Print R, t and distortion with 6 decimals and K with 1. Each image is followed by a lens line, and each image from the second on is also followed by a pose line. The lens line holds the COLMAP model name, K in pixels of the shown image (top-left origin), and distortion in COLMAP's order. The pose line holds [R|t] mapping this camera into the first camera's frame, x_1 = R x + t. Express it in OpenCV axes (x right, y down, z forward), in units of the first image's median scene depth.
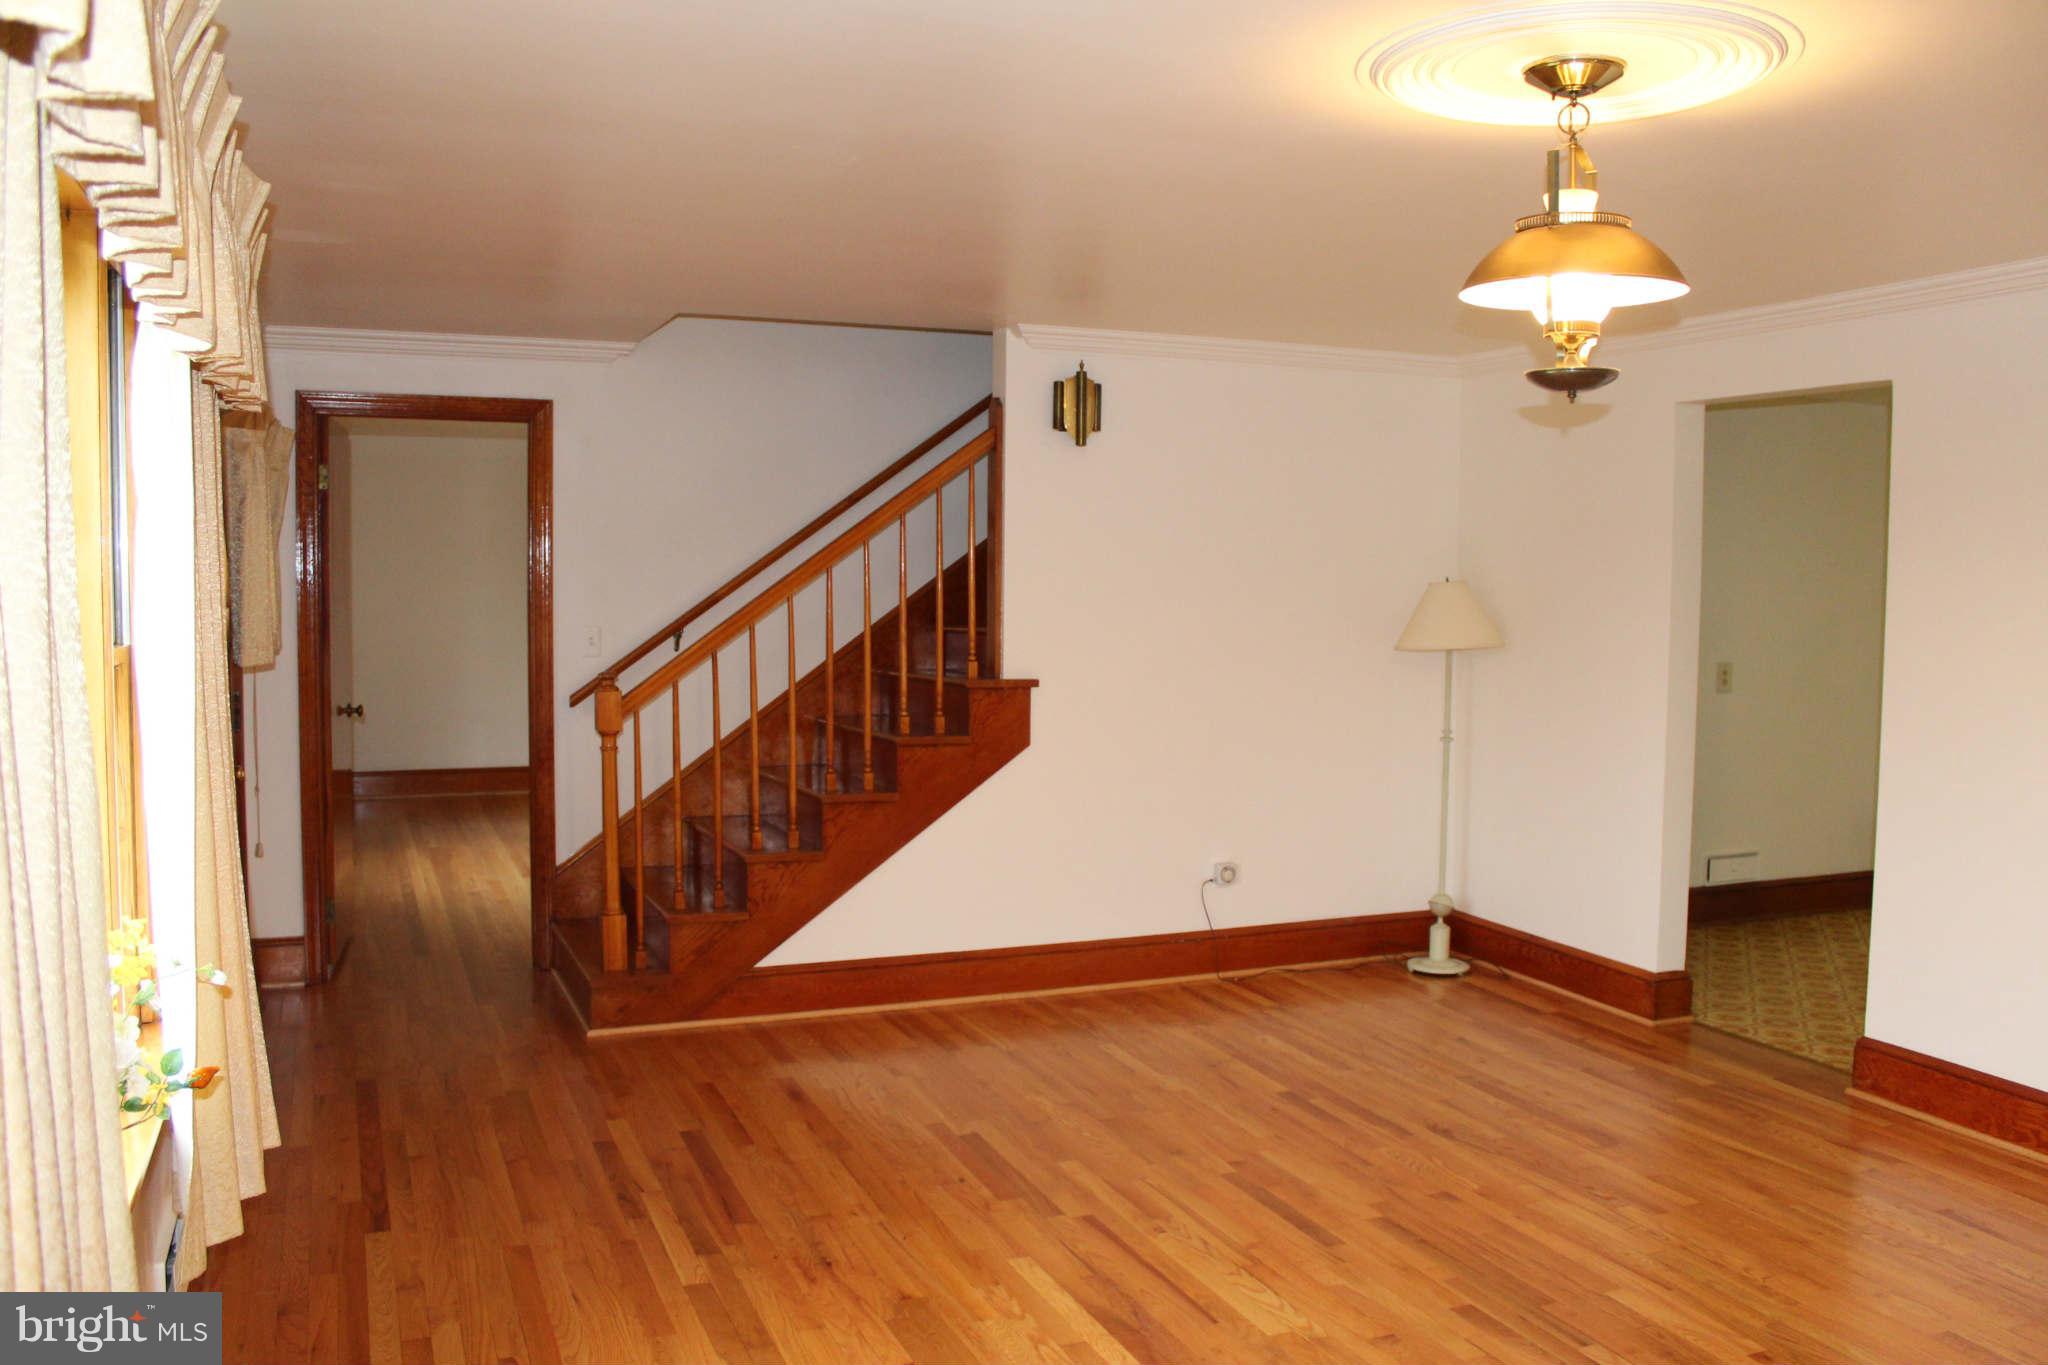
lens RADIAL K [[1699.1, 0, 1024.0], [0, 1699.1, 682.5], [0, 0, 1]] dist [-0.164396, 0.166855]
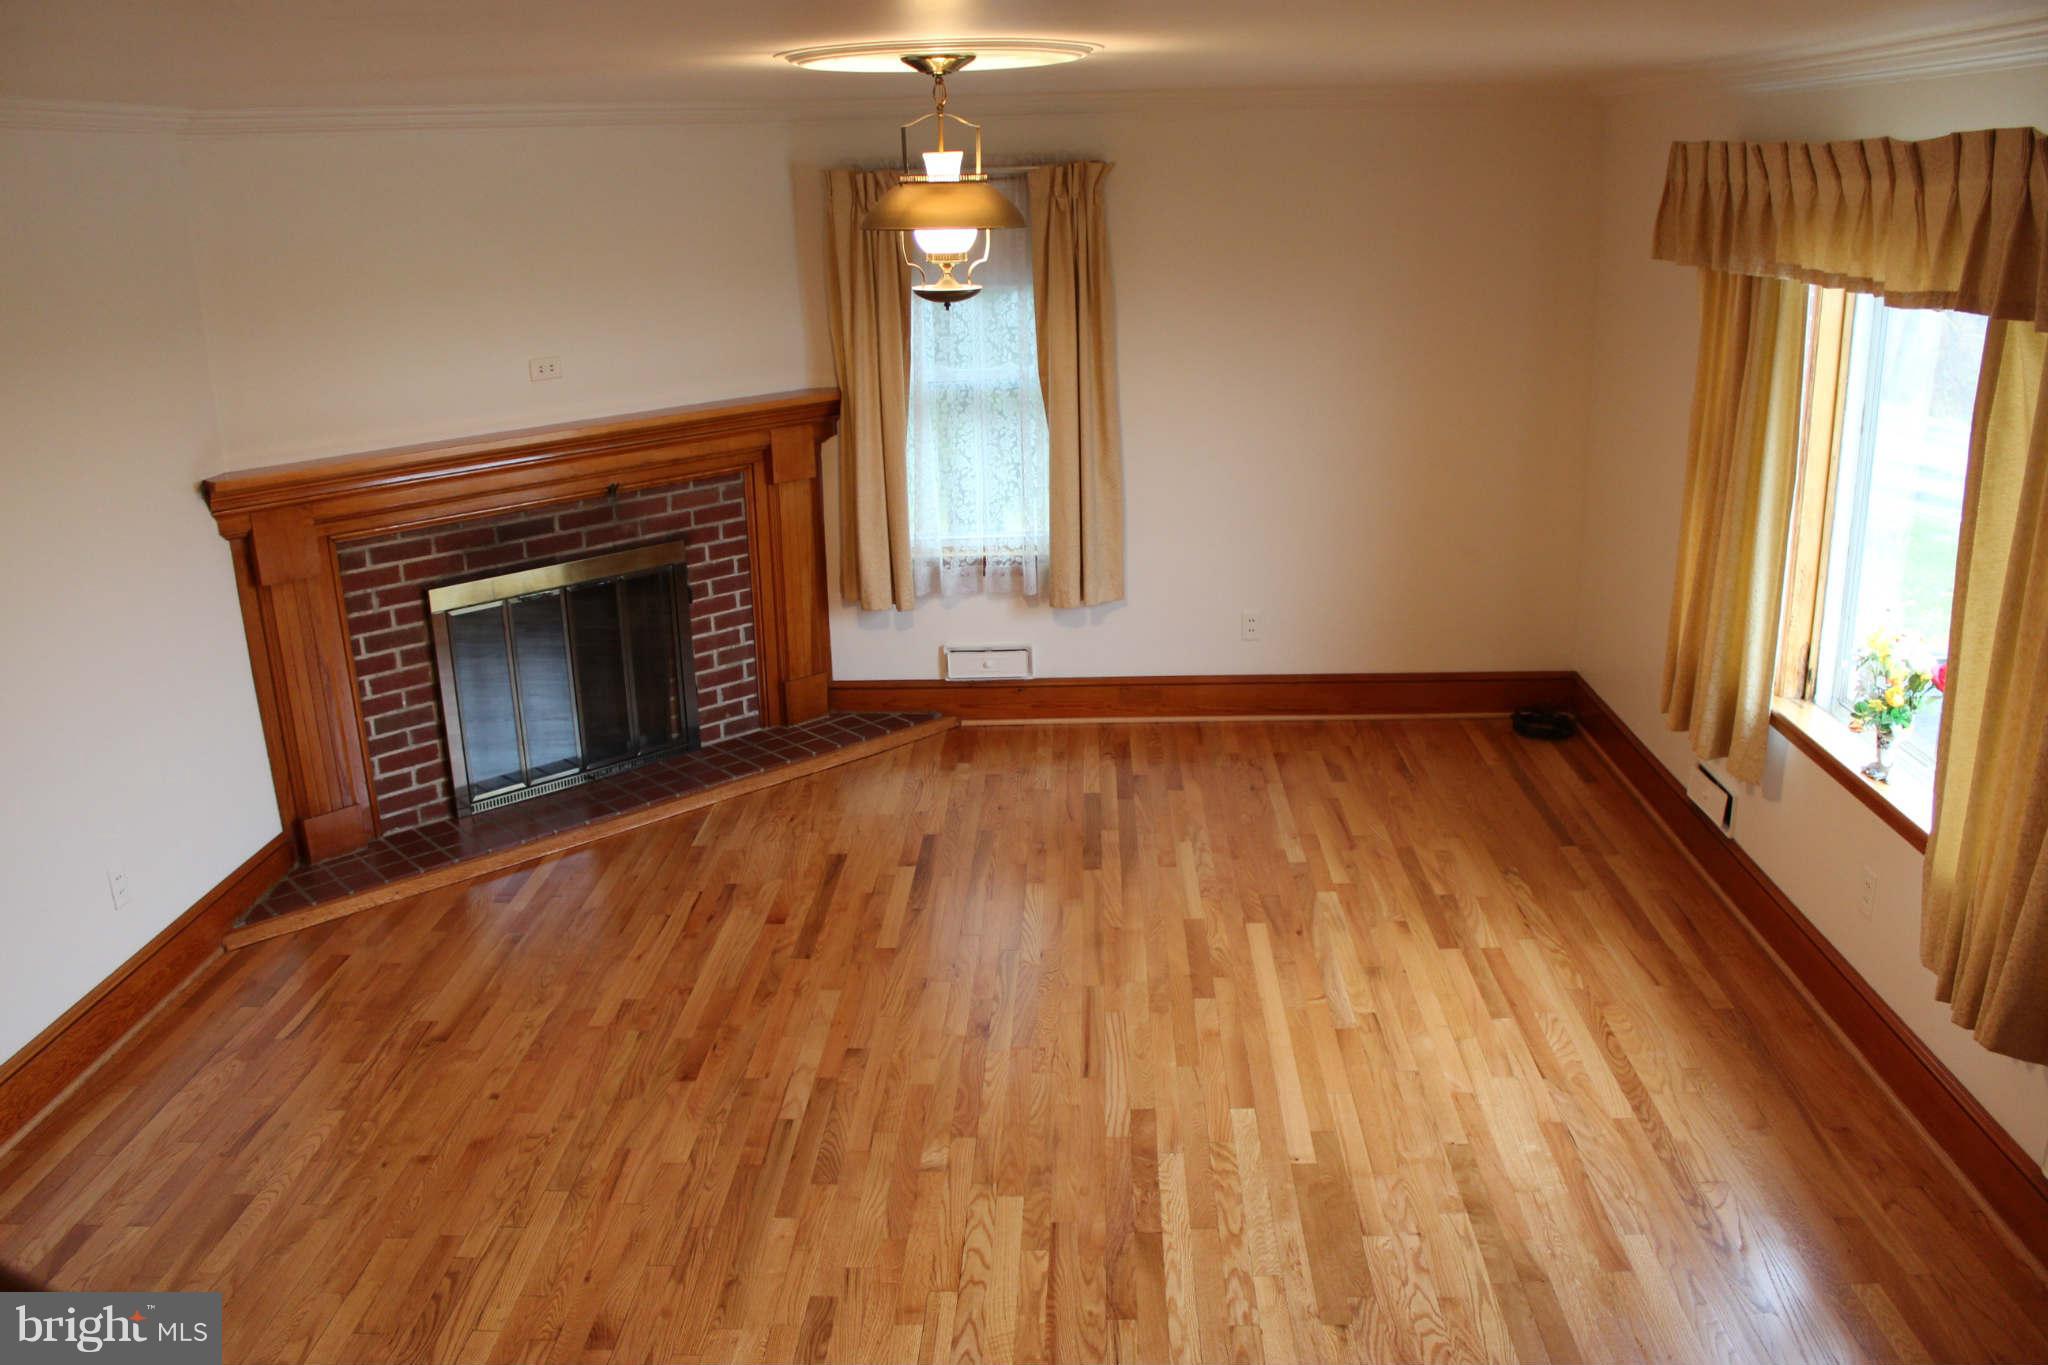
lens RADIAL K [[1699.1, 0, 1024.0], [0, 1699.1, 682.5], [0, 0, 1]] dist [-0.164396, 0.166855]
pose [[-0.907082, -0.111523, 0.405912, -0.243188], [0.046468, 0.931847, 0.359862, -0.290879], [-0.418381, 0.345287, -0.840080, 1.719685]]
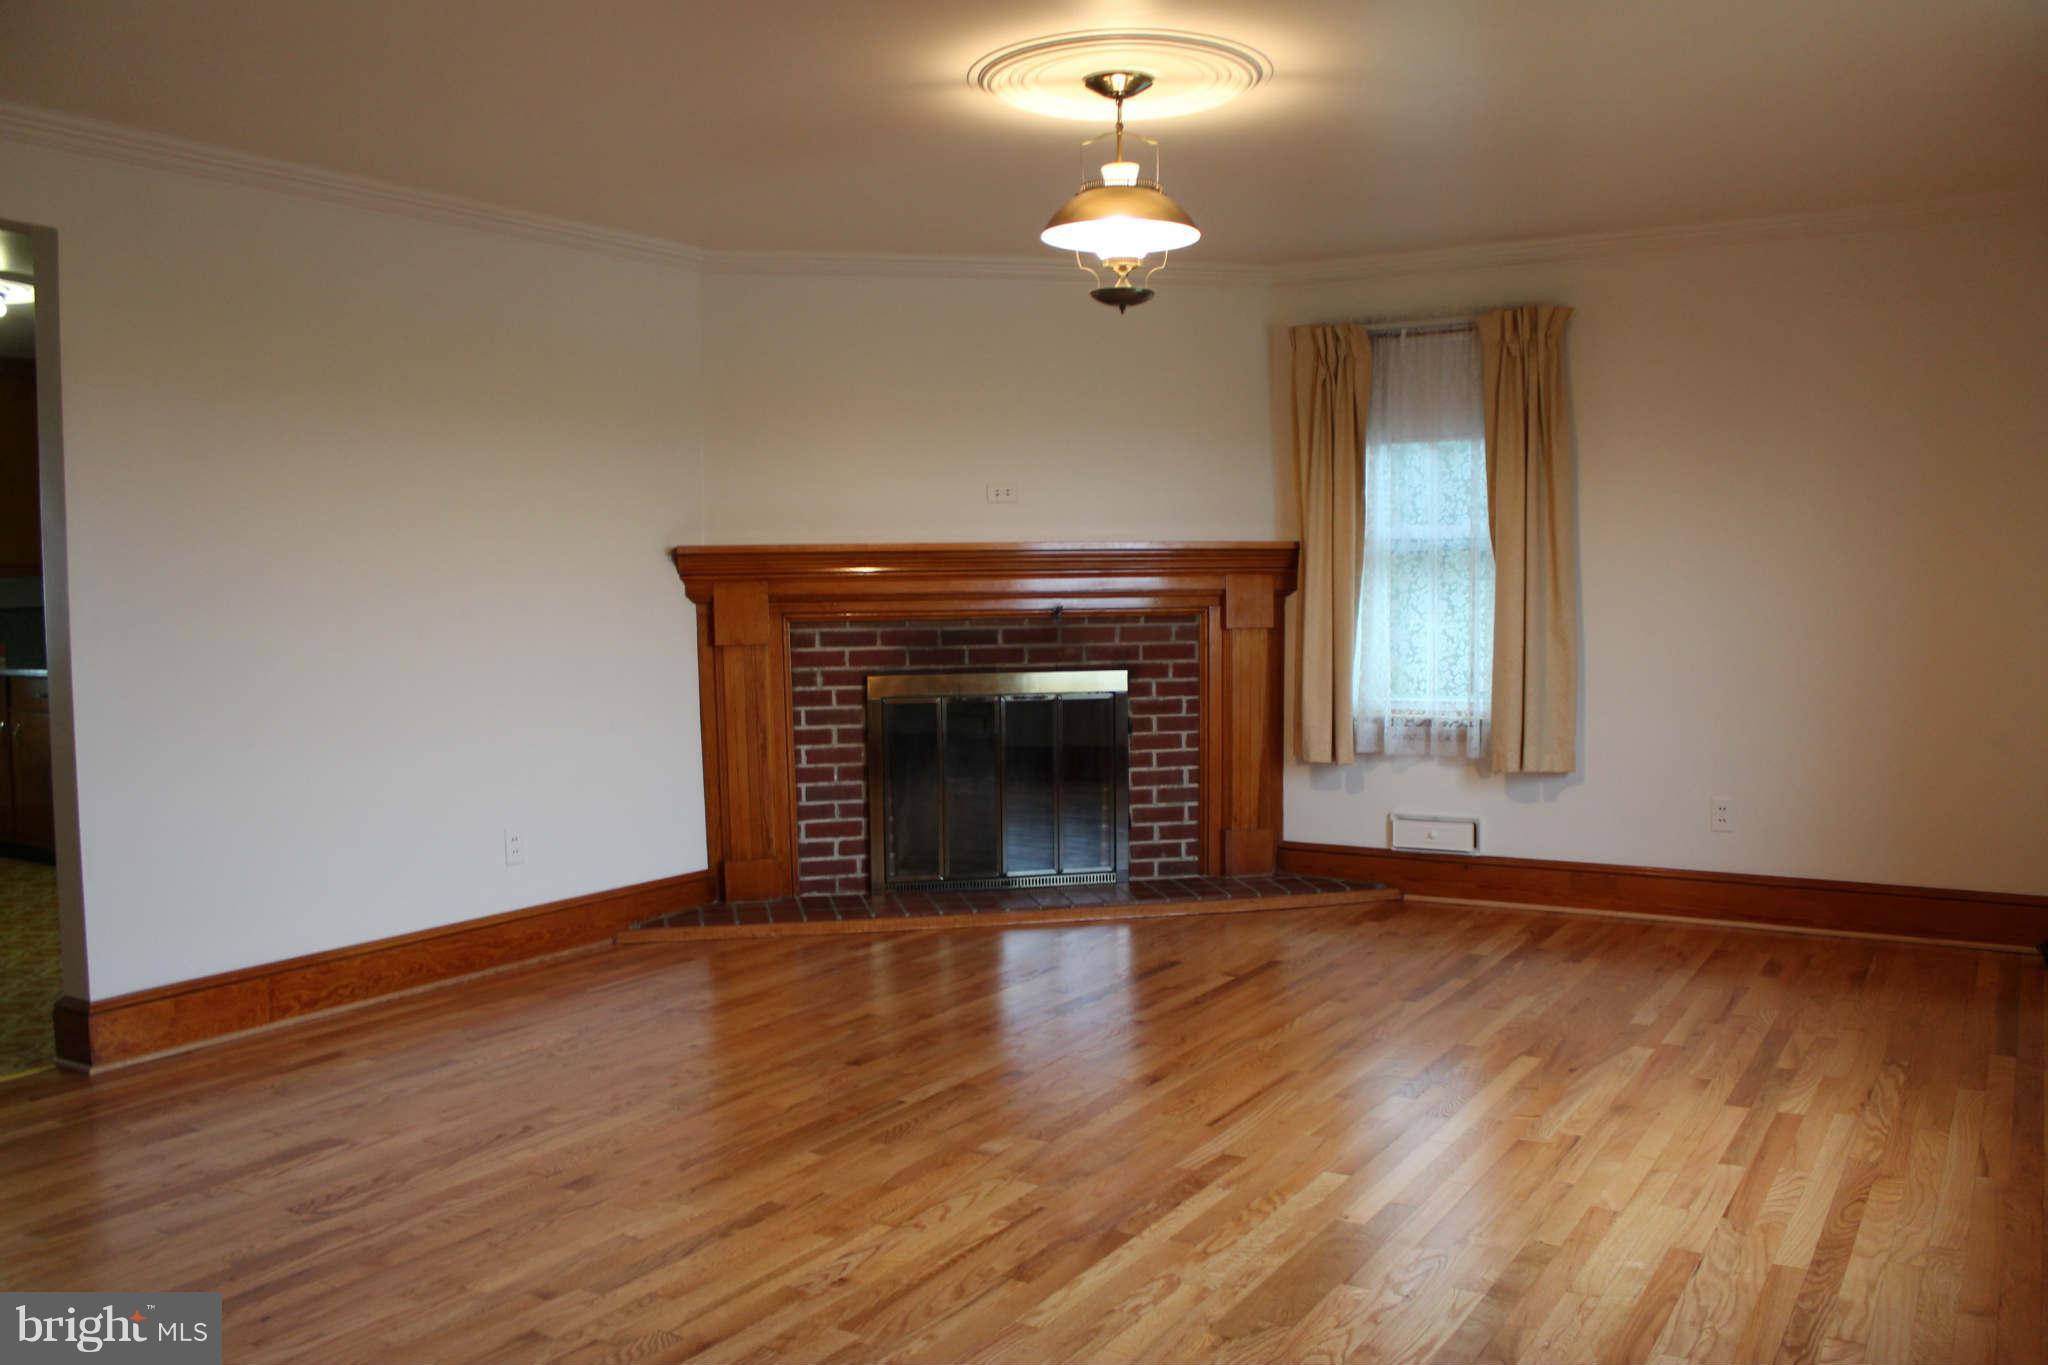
lens RADIAL K [[1699.1, 0, 1024.0], [0, 1699.1, 682.5], [0, 0, 1]] dist [-0.164396, 0.166855]
pose [[-0.574353, -0.054912, 0.816764, -0.623974], [0.063328, 0.991777, 0.111211, -0.016729], [-0.816154, 0.115599, -0.566153, 1.478576]]
